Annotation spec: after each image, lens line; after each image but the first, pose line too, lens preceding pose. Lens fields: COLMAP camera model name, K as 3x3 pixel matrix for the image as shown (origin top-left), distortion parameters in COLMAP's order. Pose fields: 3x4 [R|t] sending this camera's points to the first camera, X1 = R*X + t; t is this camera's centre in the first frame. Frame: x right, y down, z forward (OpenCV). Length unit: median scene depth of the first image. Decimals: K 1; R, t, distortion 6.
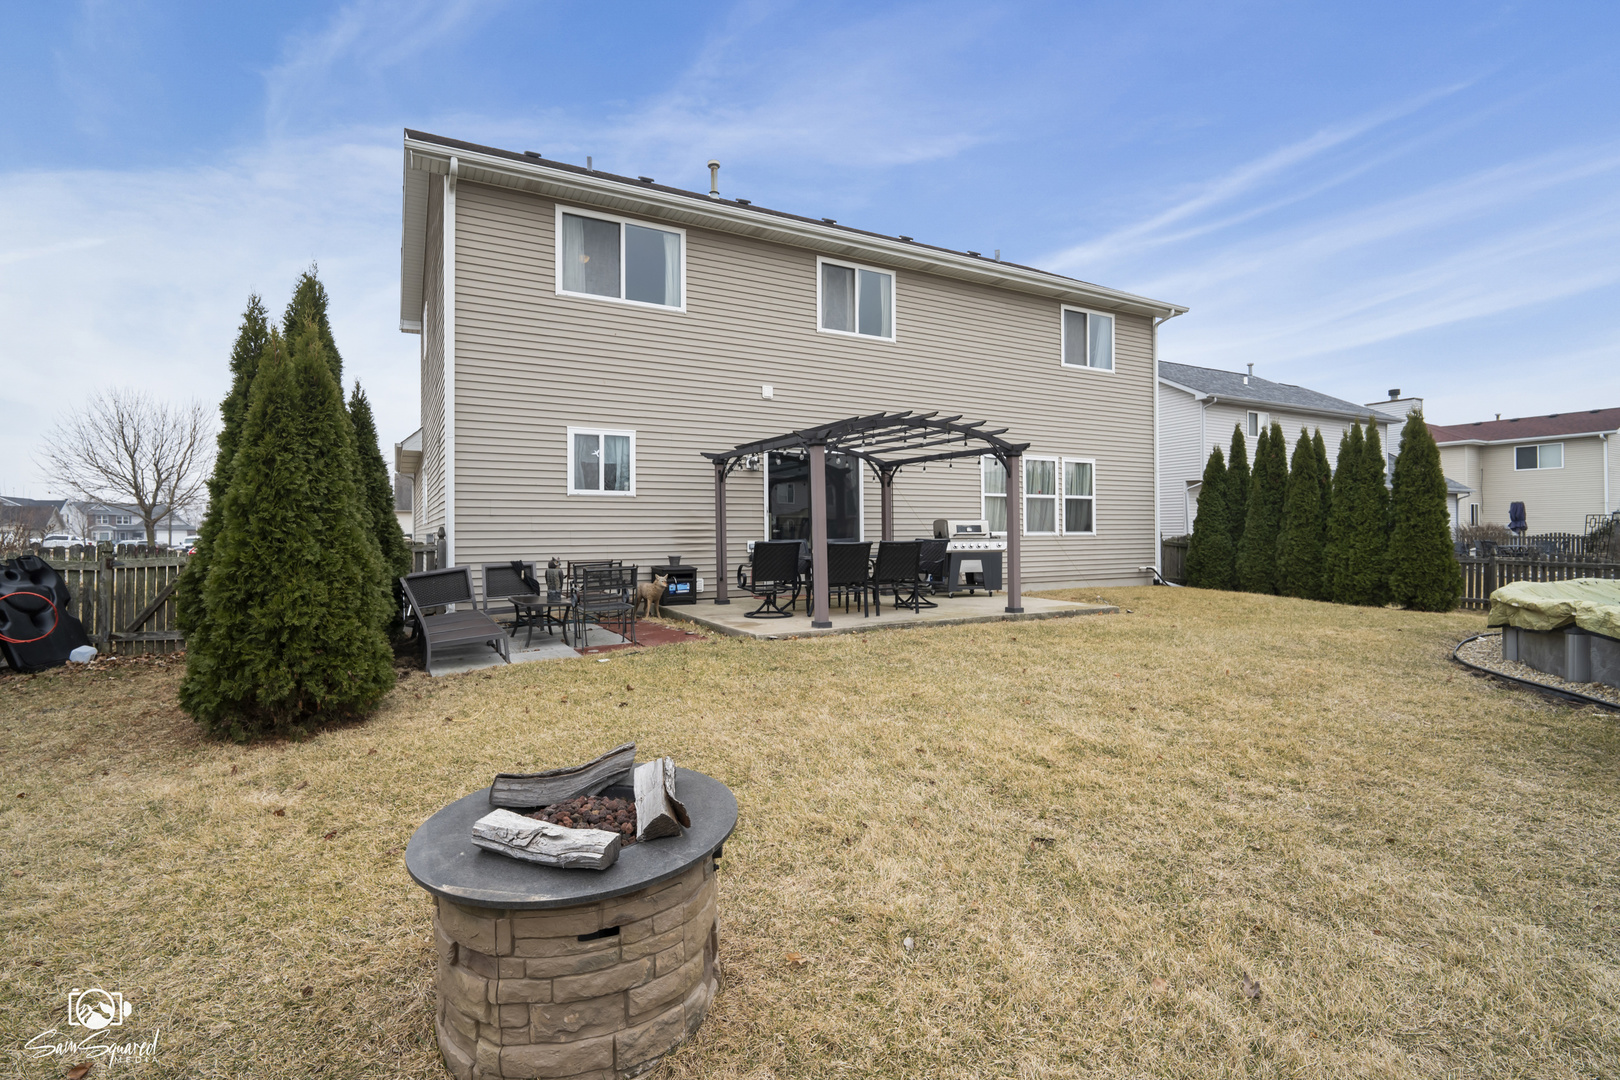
lens RADIAL K [[755.2, 0, 809.2], [0, 755.2, 533.9], [0, 0, 1]] dist [-0.007529, -0.001751]
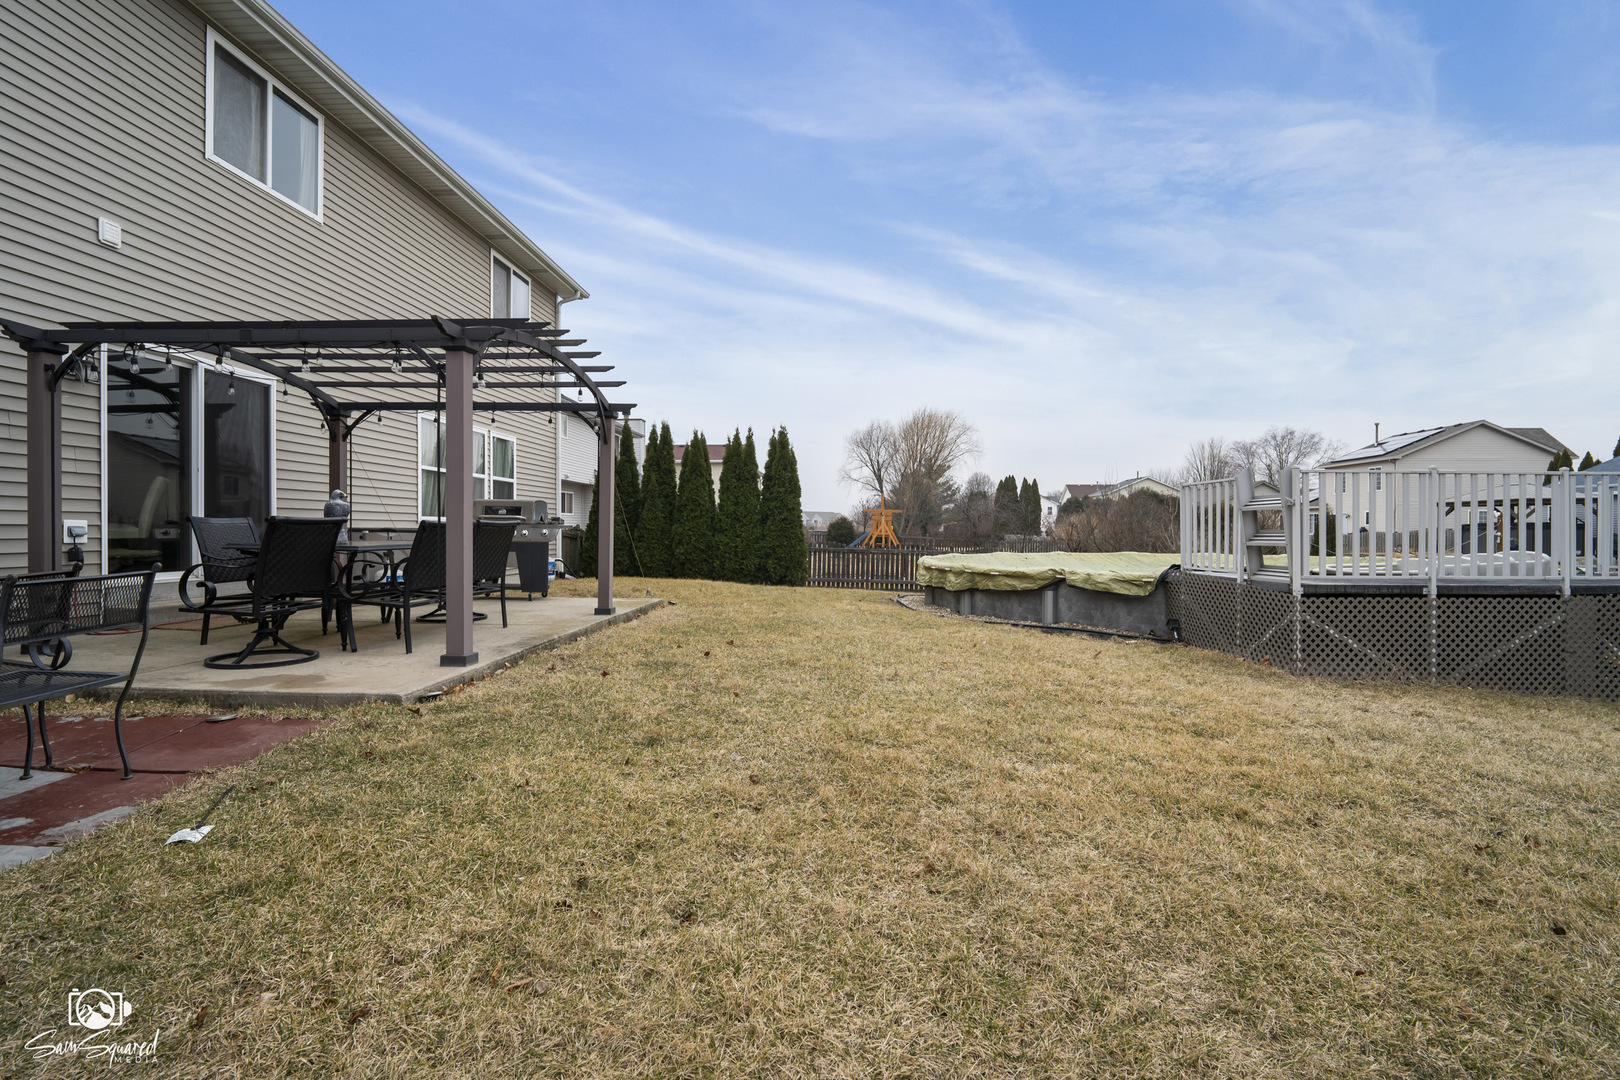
lens RADIAL K [[755.2, 0, 814.6], [0, 755.2, 526.4], [0, 0, 1]] dist [-0.007529, -0.001751]
pose [[0.522046, 0.013072, 0.852817, -0.260317], [-0.006712, 0.999915, -0.011218, 0.016838], [-0.852891, 0.000132, 0.522089, 0.352765]]
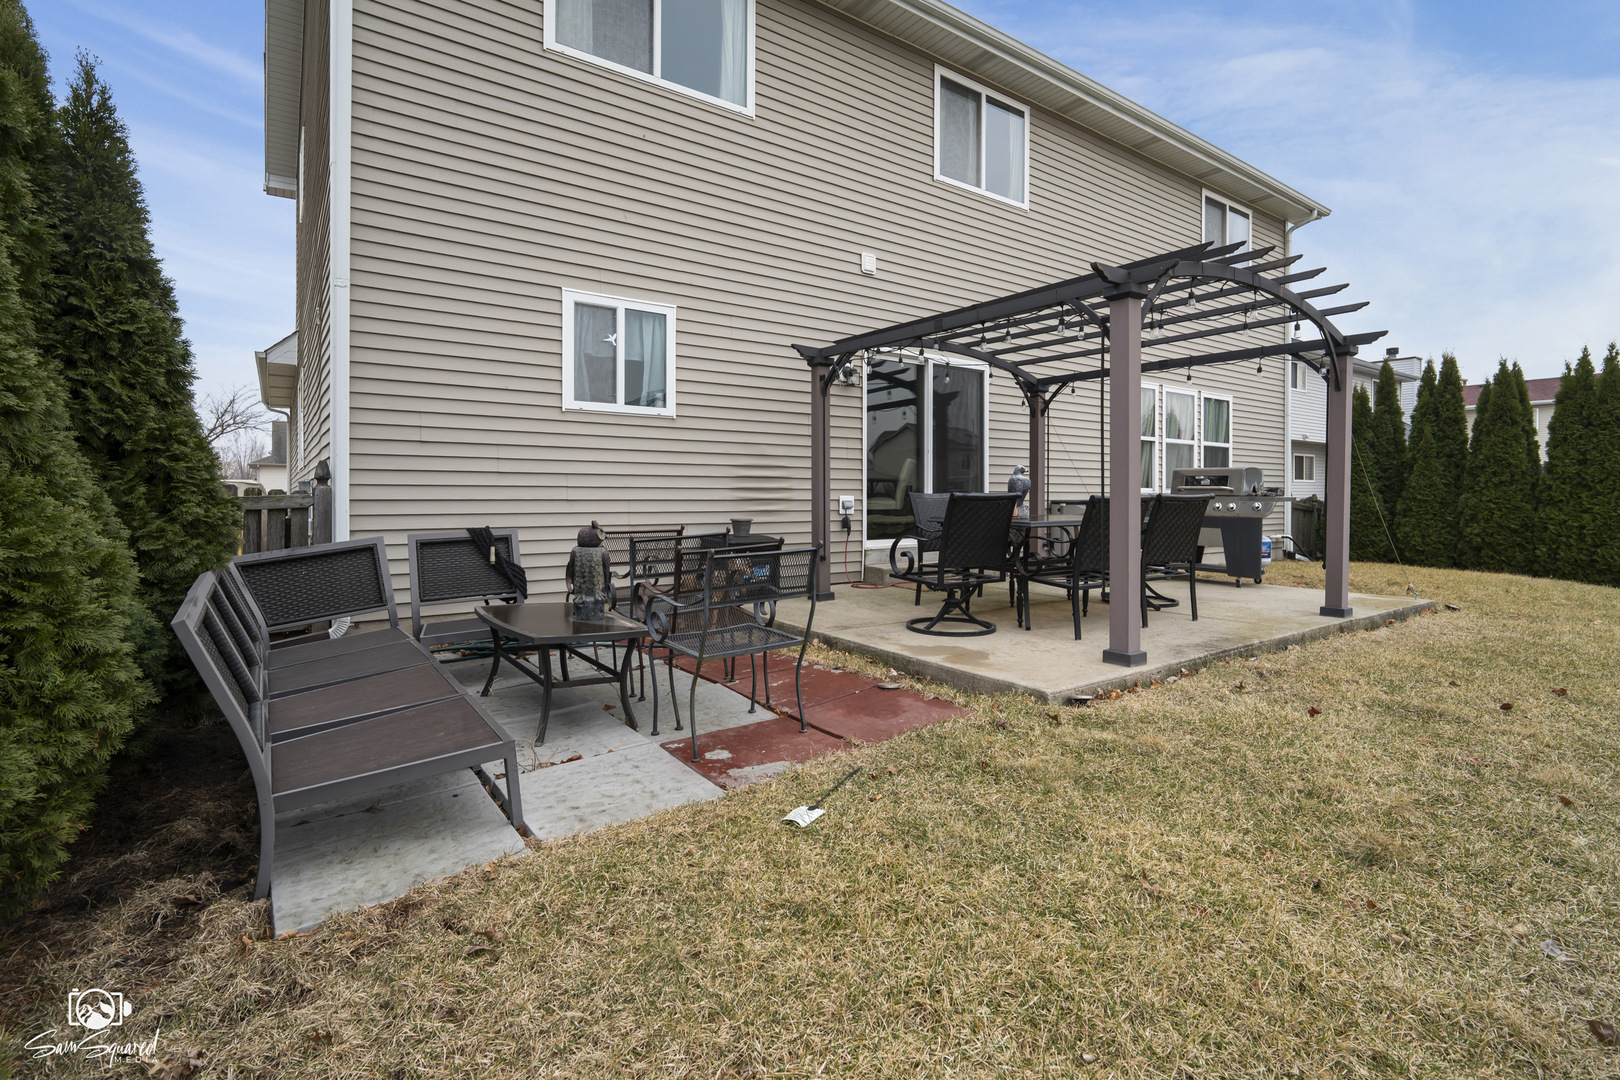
lens RADIAL K [[755.2, 0, 814.2], [0, 755.2, 508.6], [0, 0, 1]] dist [-0.007529, -0.001751]
pose [[0.993111, 0.007296, 0.116953, -0.191294], [-0.009282, 0.999822, 0.016450, 0.010868], [-0.116813, -0.017423, 0.993001, 0.401556]]
